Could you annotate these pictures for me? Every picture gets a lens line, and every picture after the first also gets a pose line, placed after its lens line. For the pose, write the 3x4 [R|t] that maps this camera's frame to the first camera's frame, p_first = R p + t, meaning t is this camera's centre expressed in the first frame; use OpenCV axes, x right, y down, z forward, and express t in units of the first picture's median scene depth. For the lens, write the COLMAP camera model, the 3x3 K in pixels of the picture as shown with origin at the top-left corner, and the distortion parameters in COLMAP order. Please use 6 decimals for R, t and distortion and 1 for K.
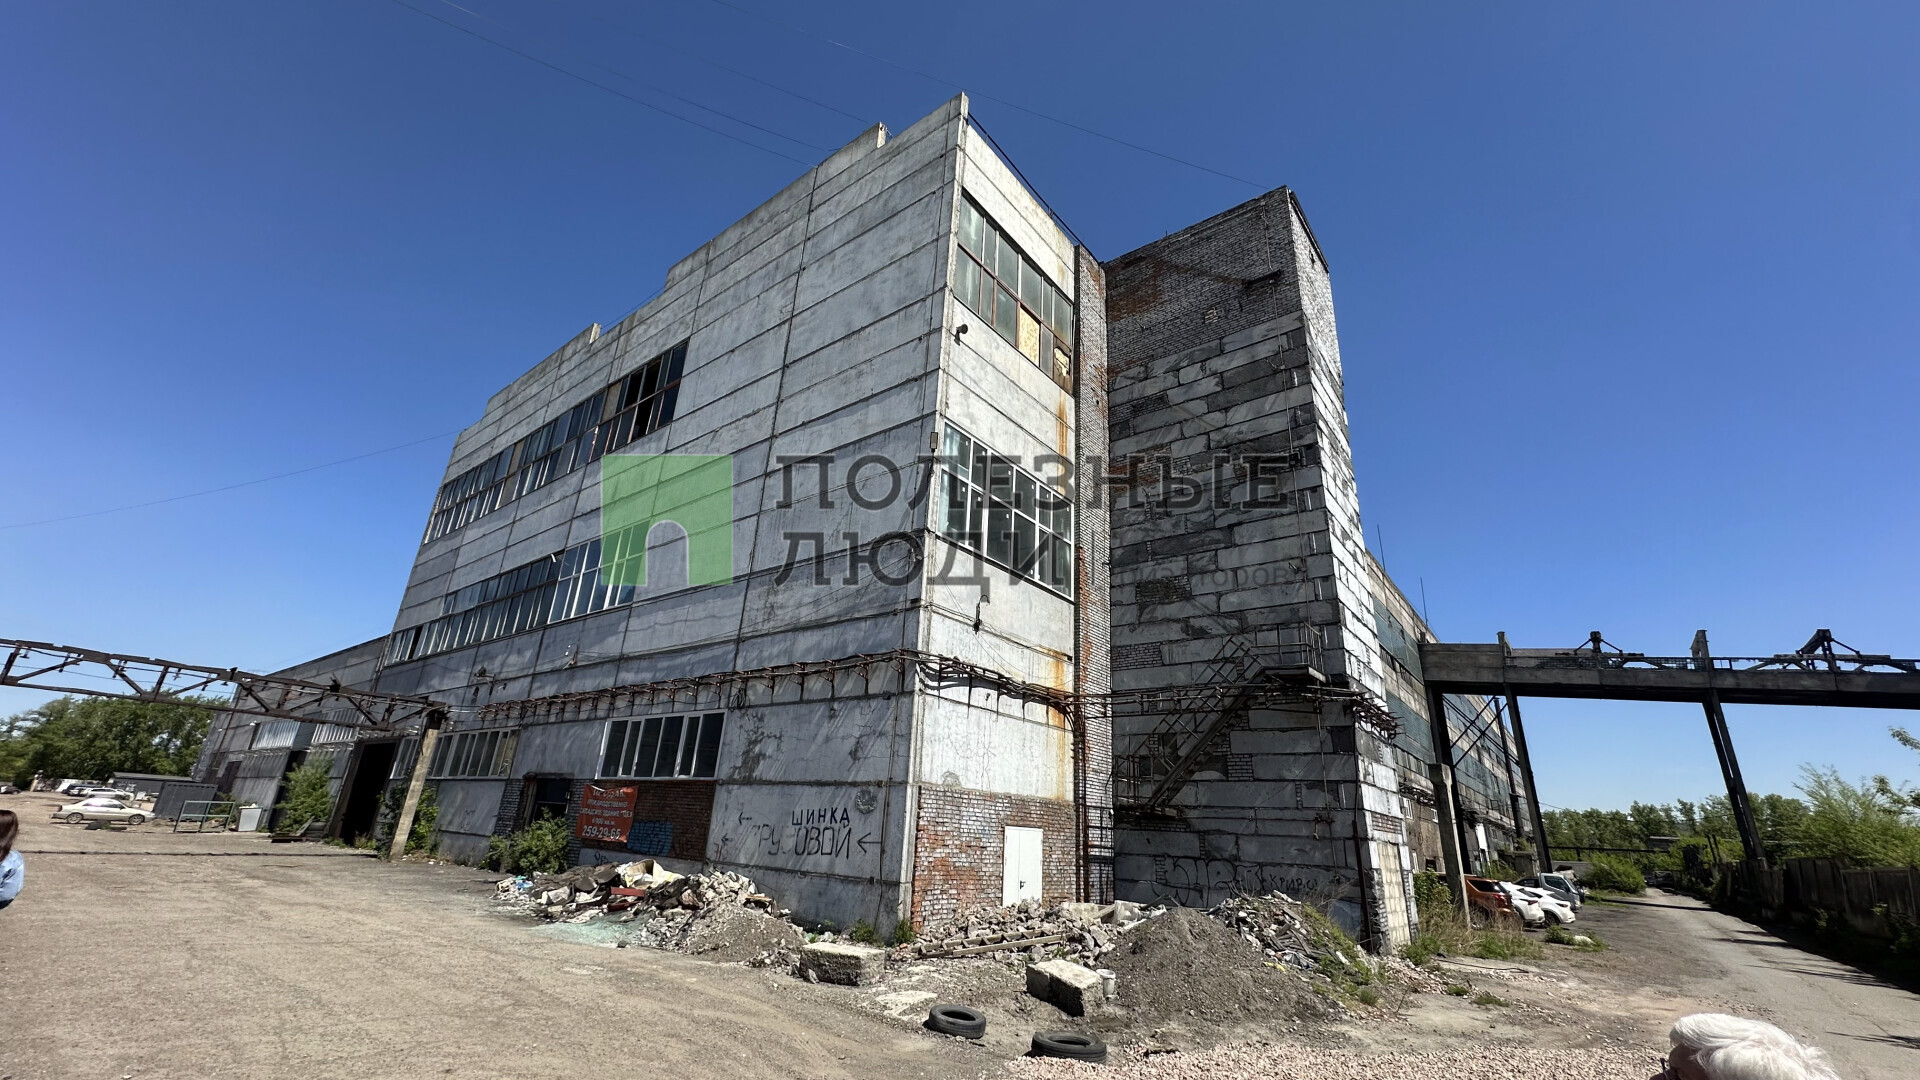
lens RADIAL K [[765.6, 0, 960.0], [0, 765.6, 540.0], [0, 0, 1]] dist [-0.003243, 0.000134]
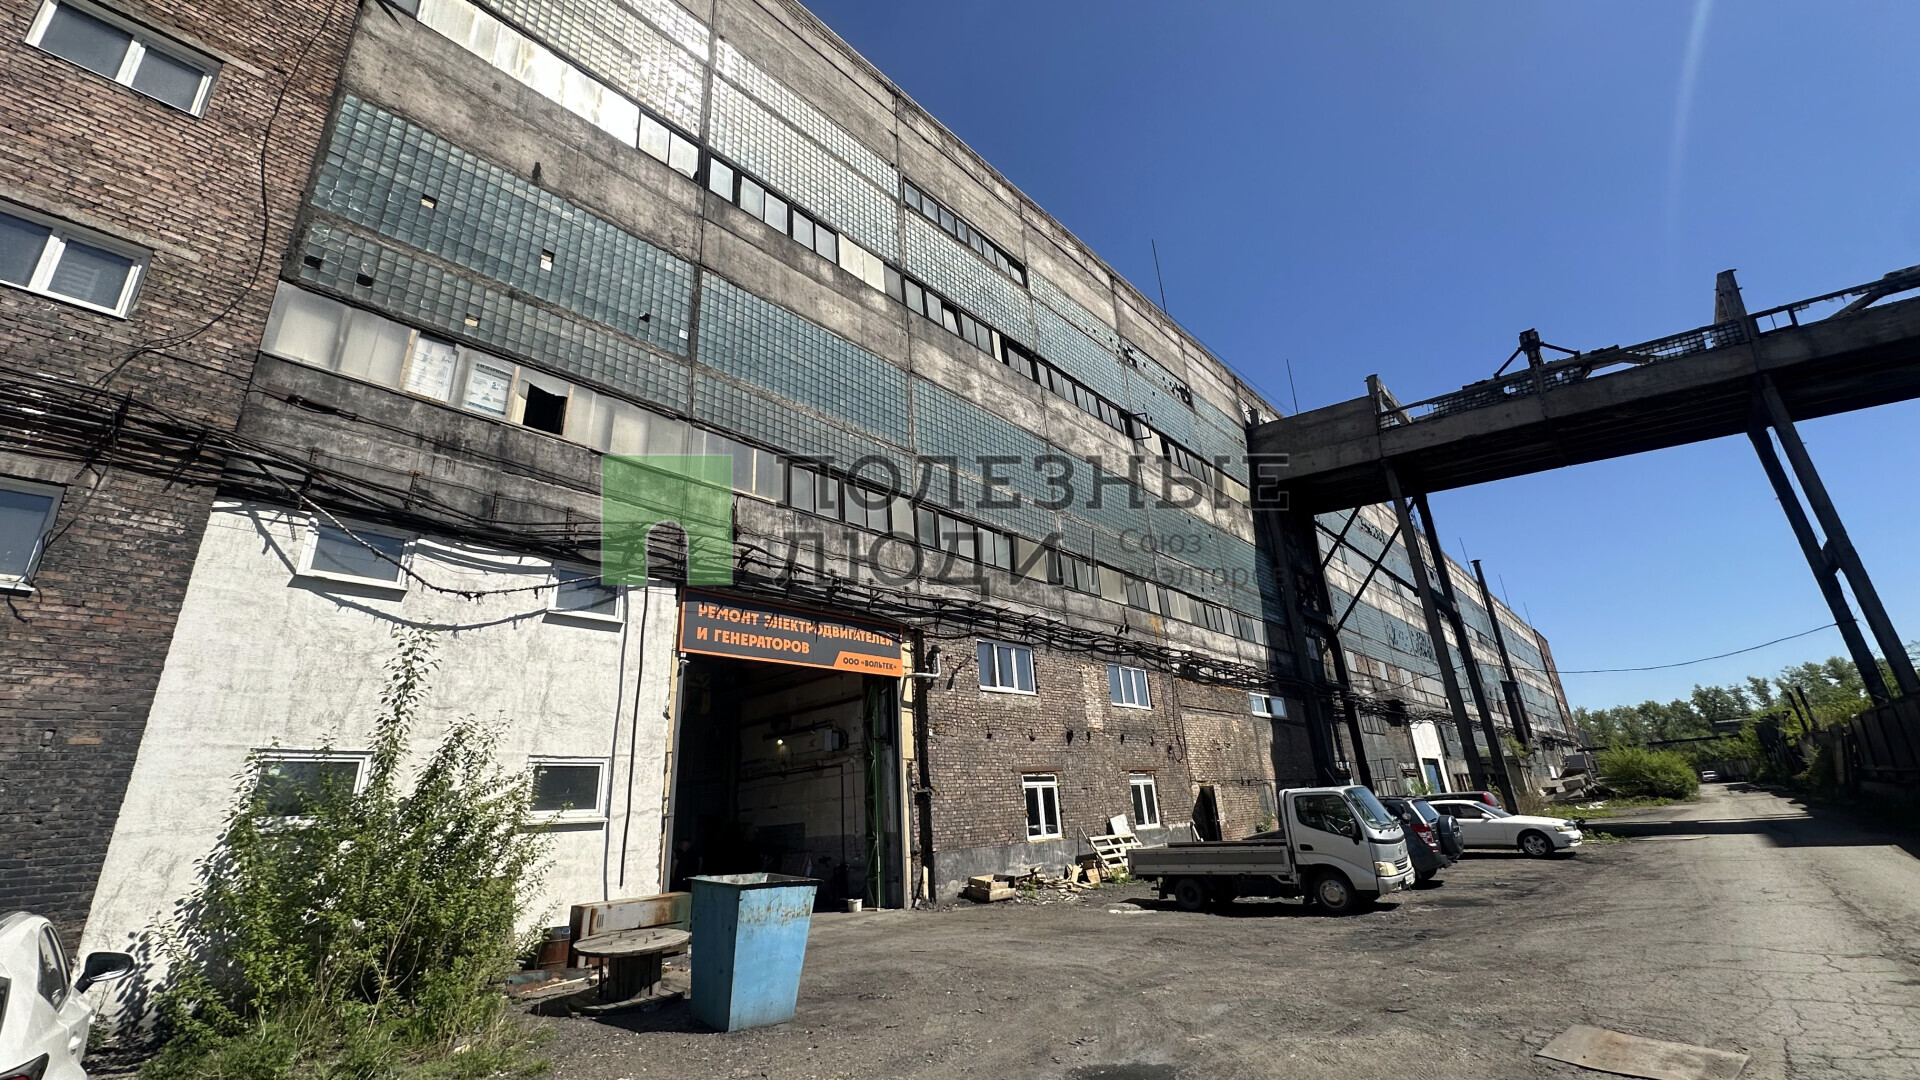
lens RADIAL K [[765.6, 0, 960.0], [0, 765.6, 540.0], [0, 0, 1]] dist [-0.003243, 0.000134]
pose [[0.990078, -0.136309, -0.034132, 0.381628], [0.136824, 0.990507, 0.013247, 0.180190], [0.032002, -0.017786, 0.999330, 0.392498]]
